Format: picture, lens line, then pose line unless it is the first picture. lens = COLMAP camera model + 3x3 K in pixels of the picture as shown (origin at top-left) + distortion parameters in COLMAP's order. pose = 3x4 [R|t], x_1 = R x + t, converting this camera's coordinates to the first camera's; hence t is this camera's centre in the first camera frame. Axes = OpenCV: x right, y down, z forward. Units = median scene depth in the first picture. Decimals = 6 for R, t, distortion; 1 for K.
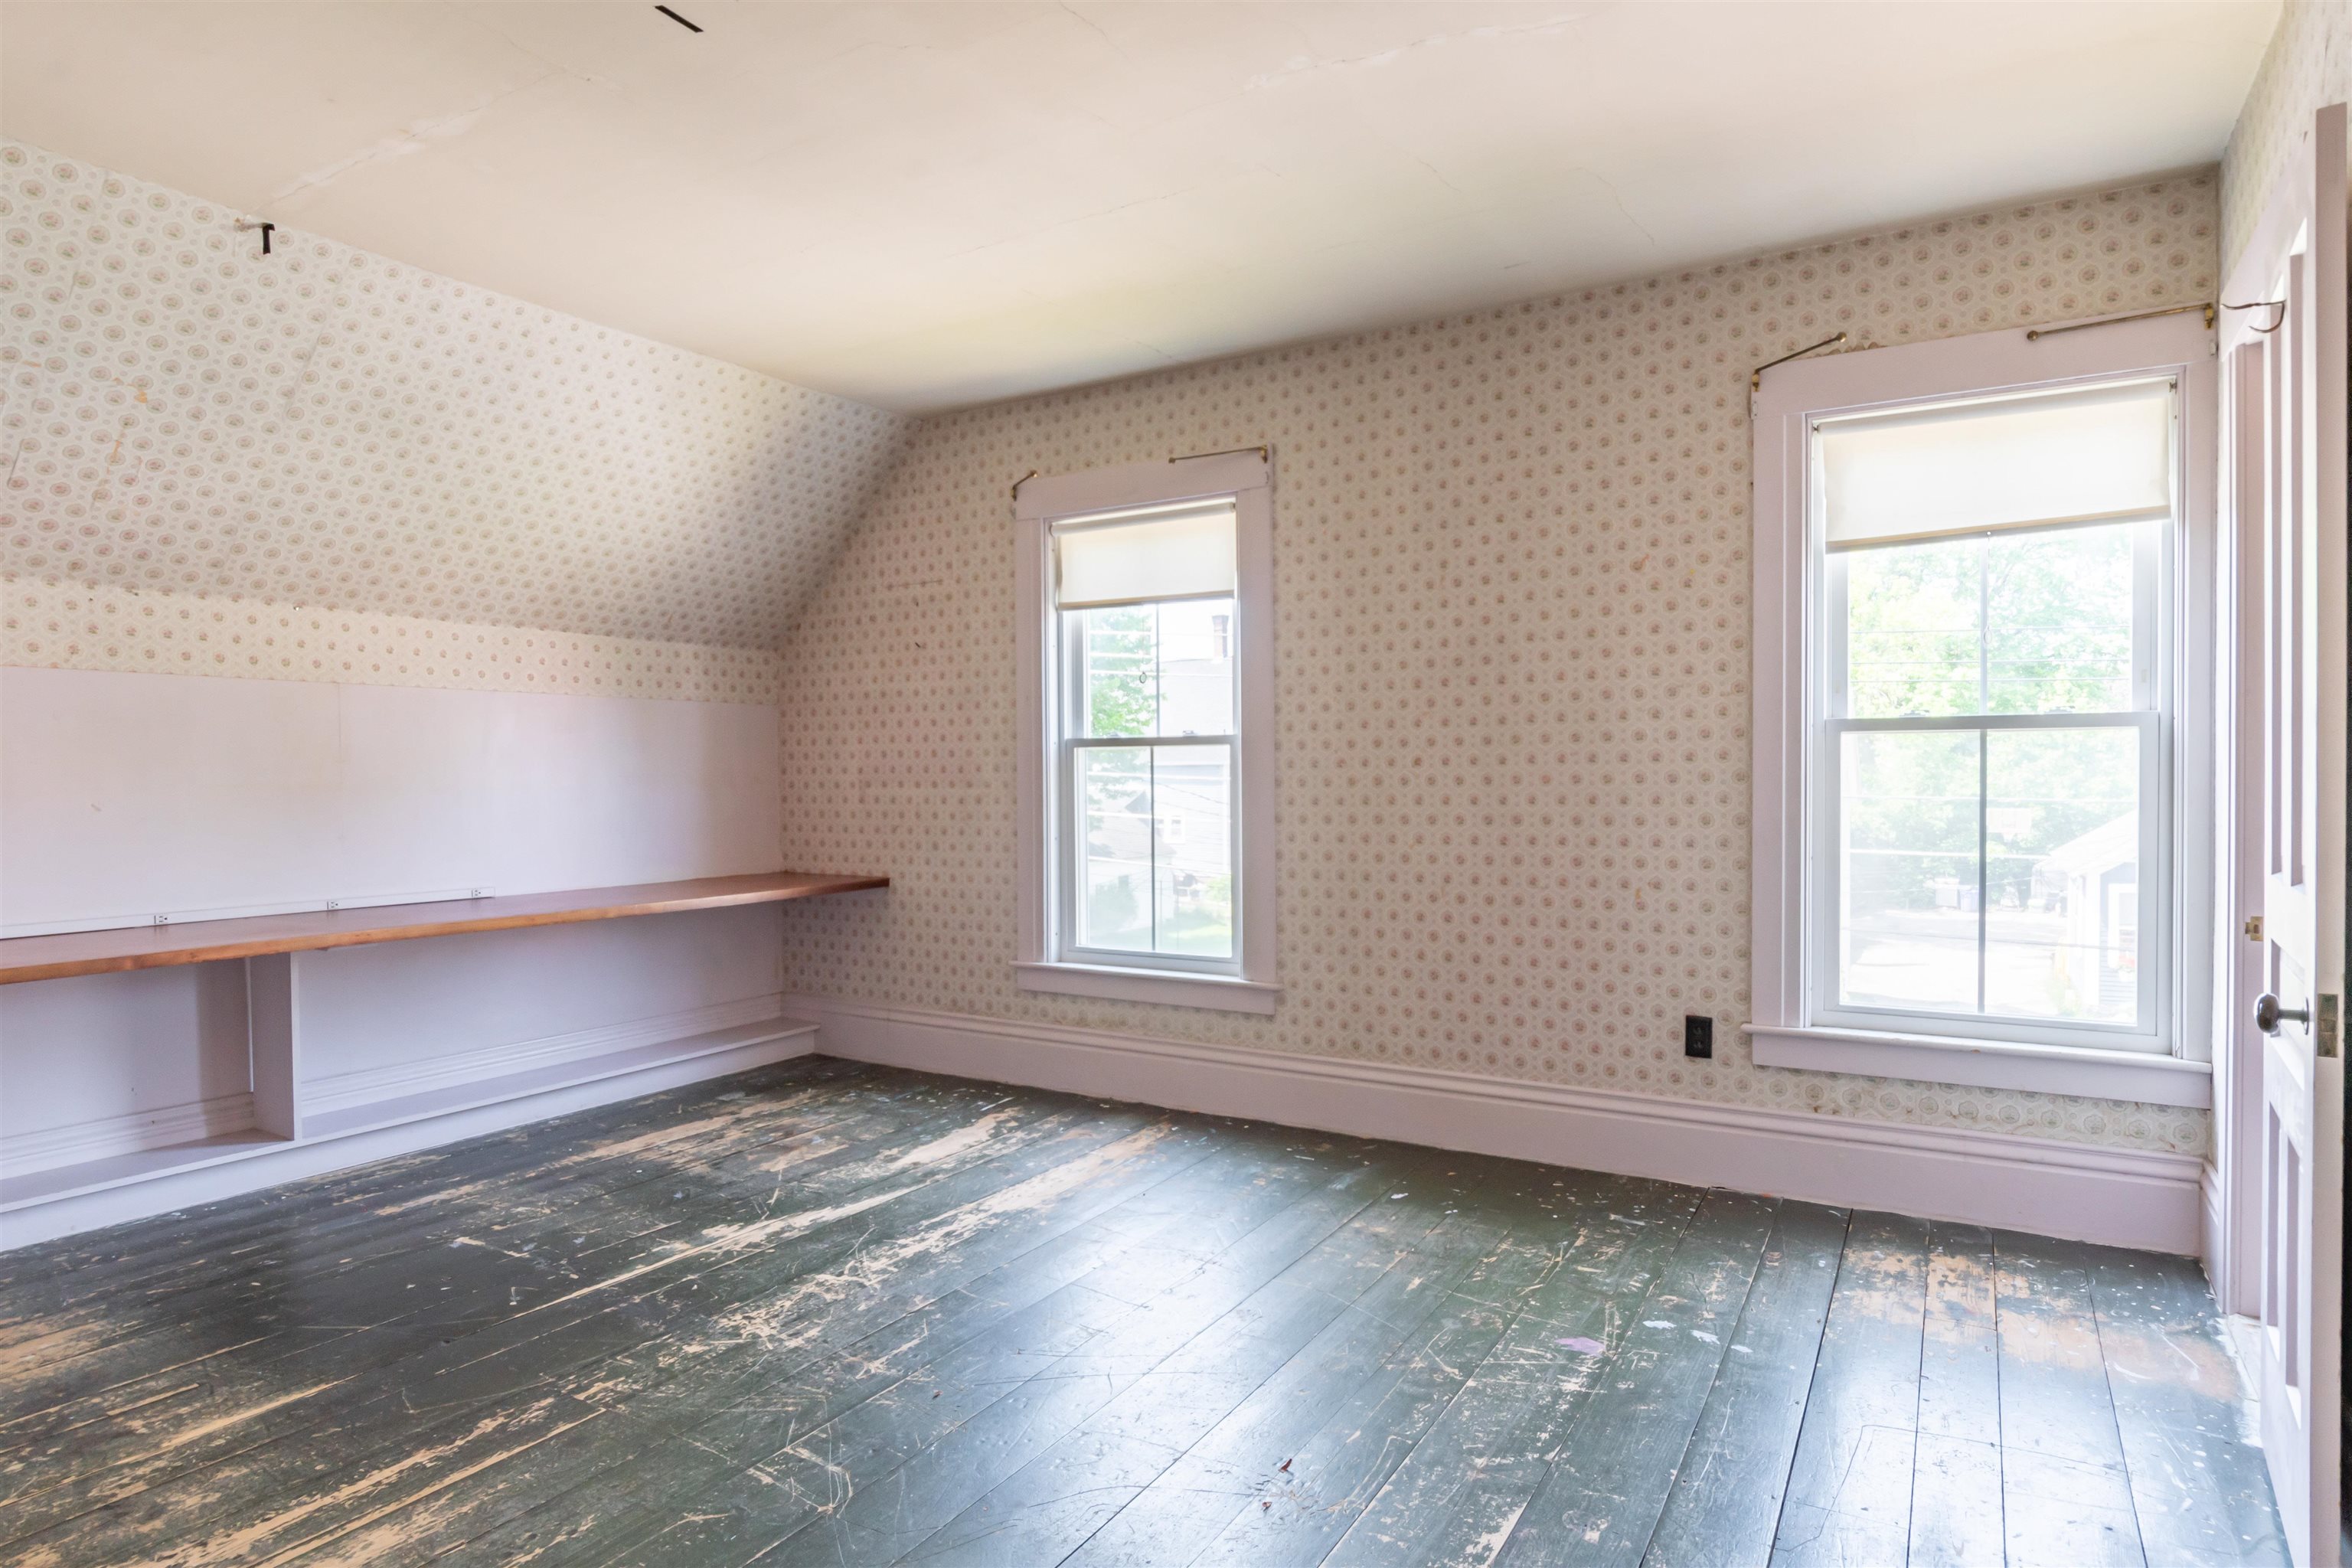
lens RADIAL K [[1349.5, 0, 1165.5], [0, 1349.5, 808.8], [0, 0, 1]] dist [-0.006907, -0.001691]
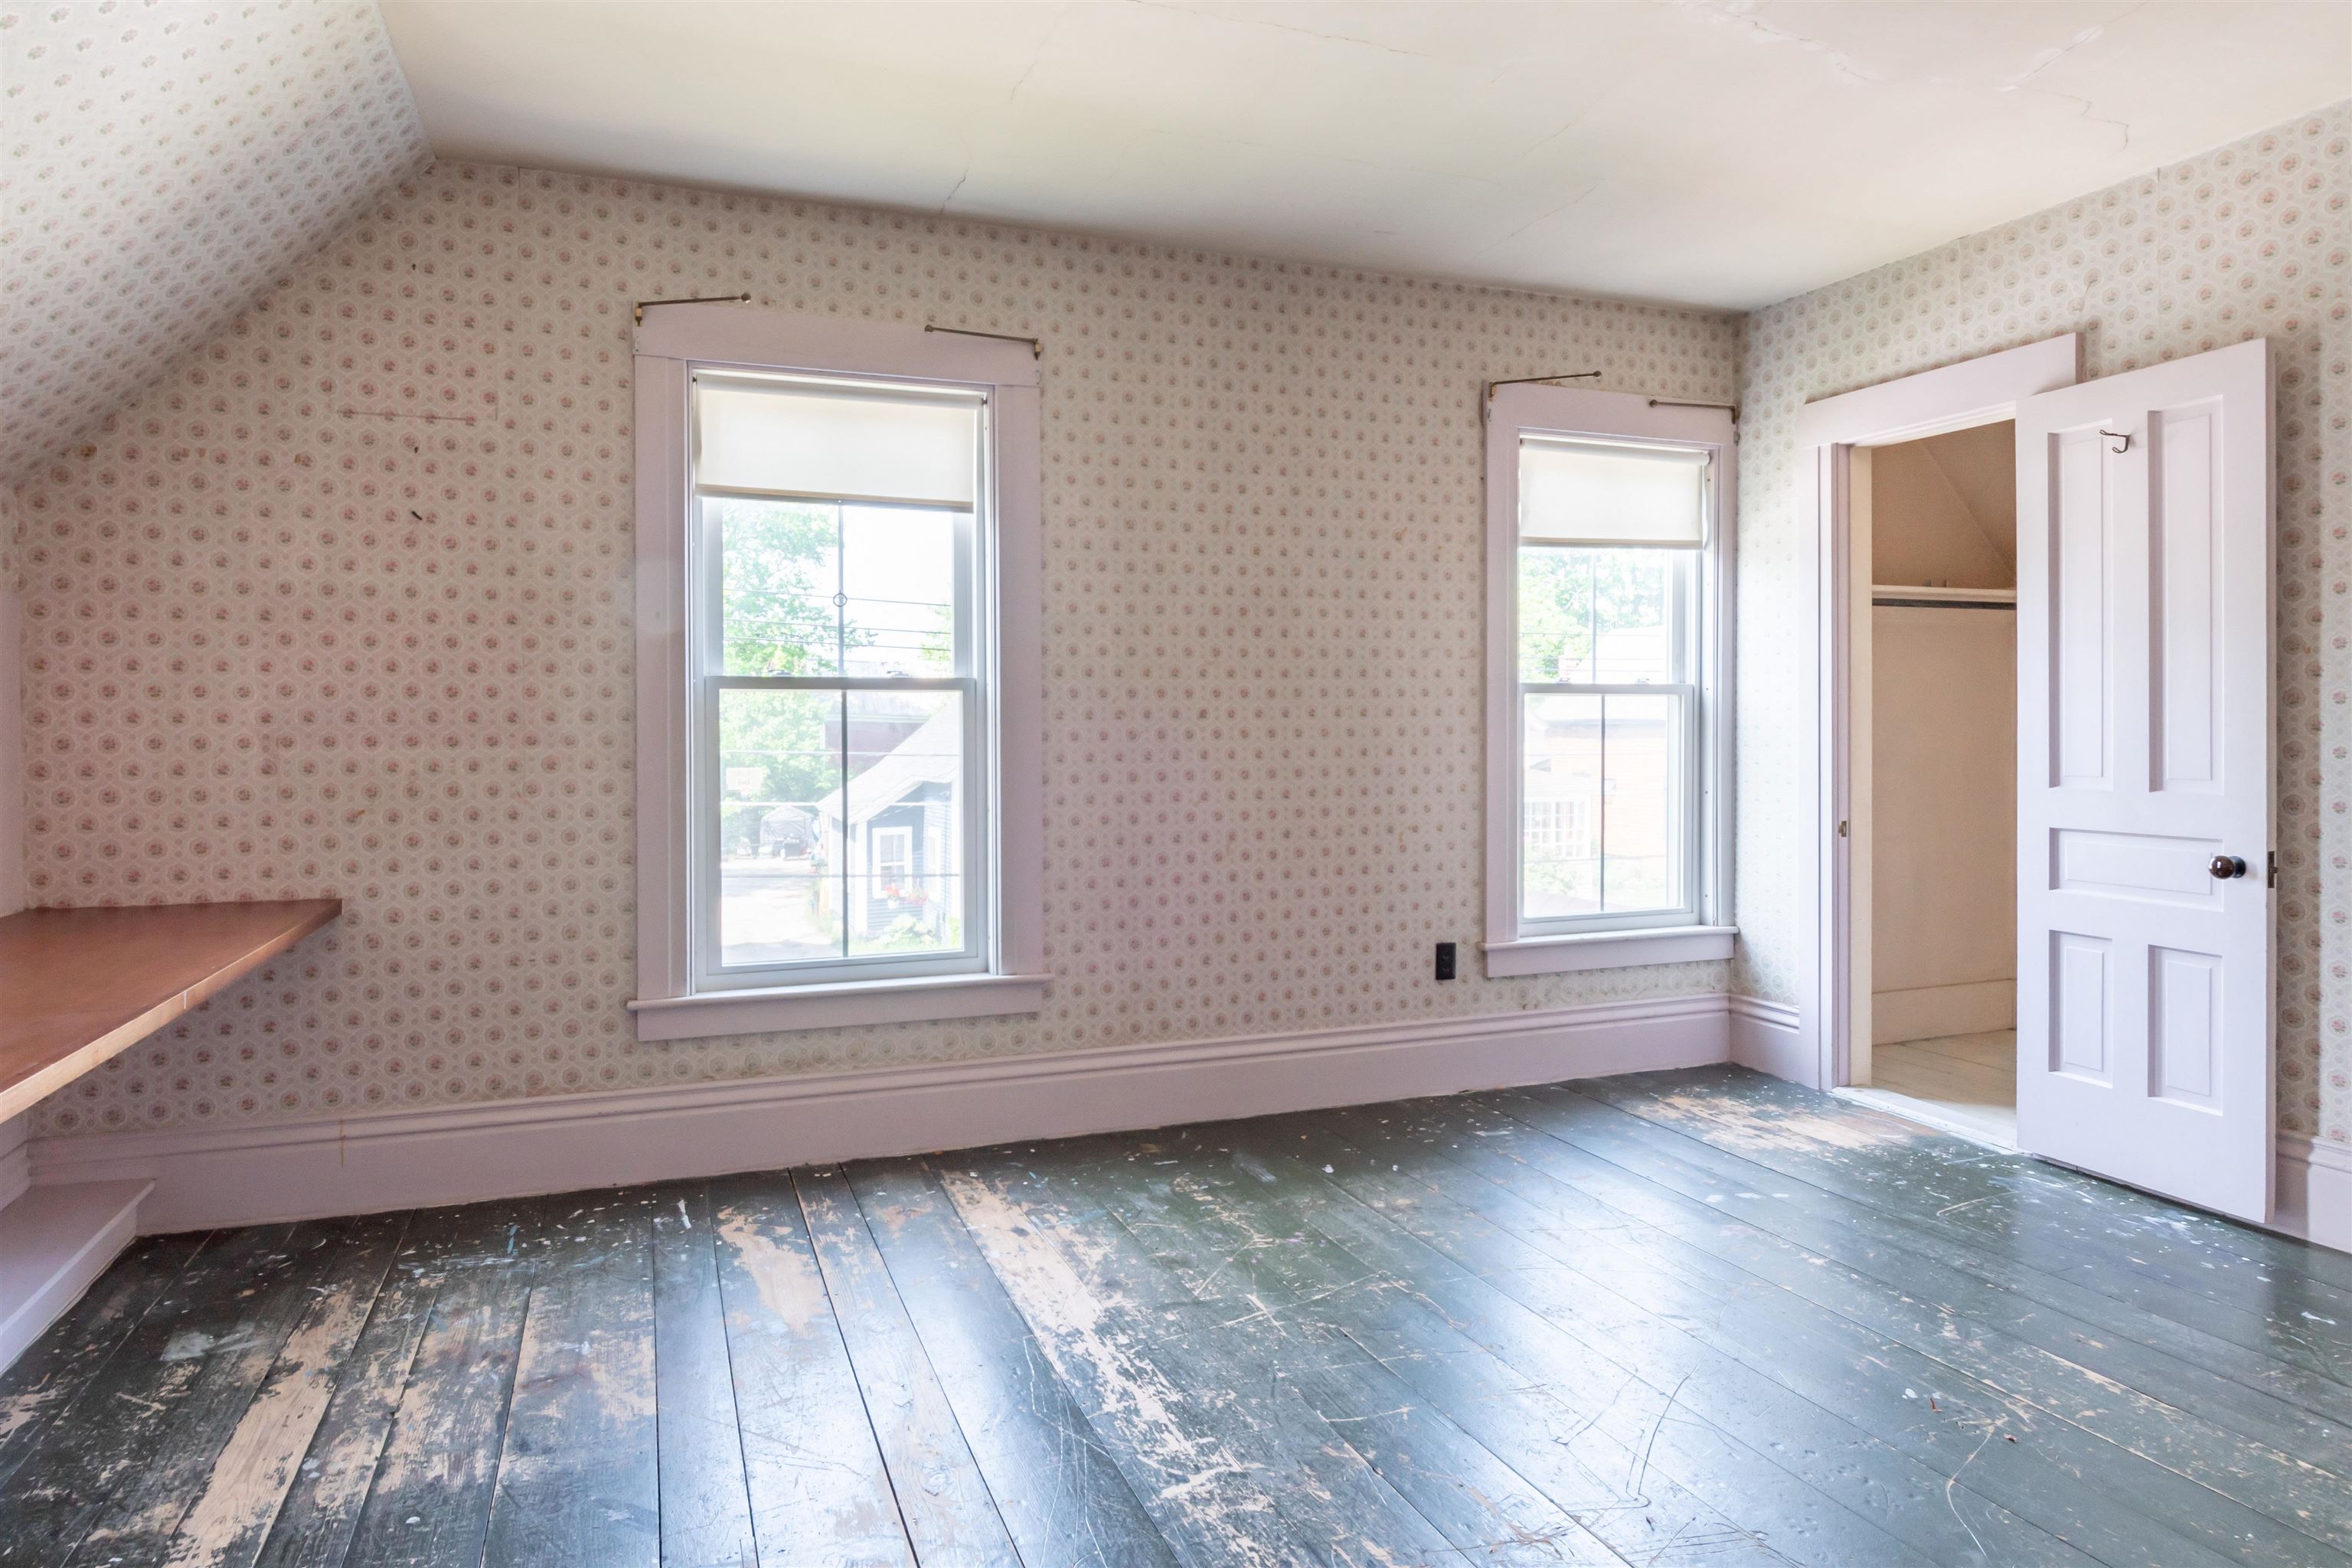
lens RADIAL K [[1336.6, 0, 1167.8], [0, 1336.6, 743.0], [0, 0, 1]] dist [-0.003870, -0.001412]
pose [[0.616207, -0.003274, 0.787578, -0.550369], [0.020725, 0.999712, -0.012060, -0.003643], [-0.787312, 0.023754, 0.616097, 0.433188]]
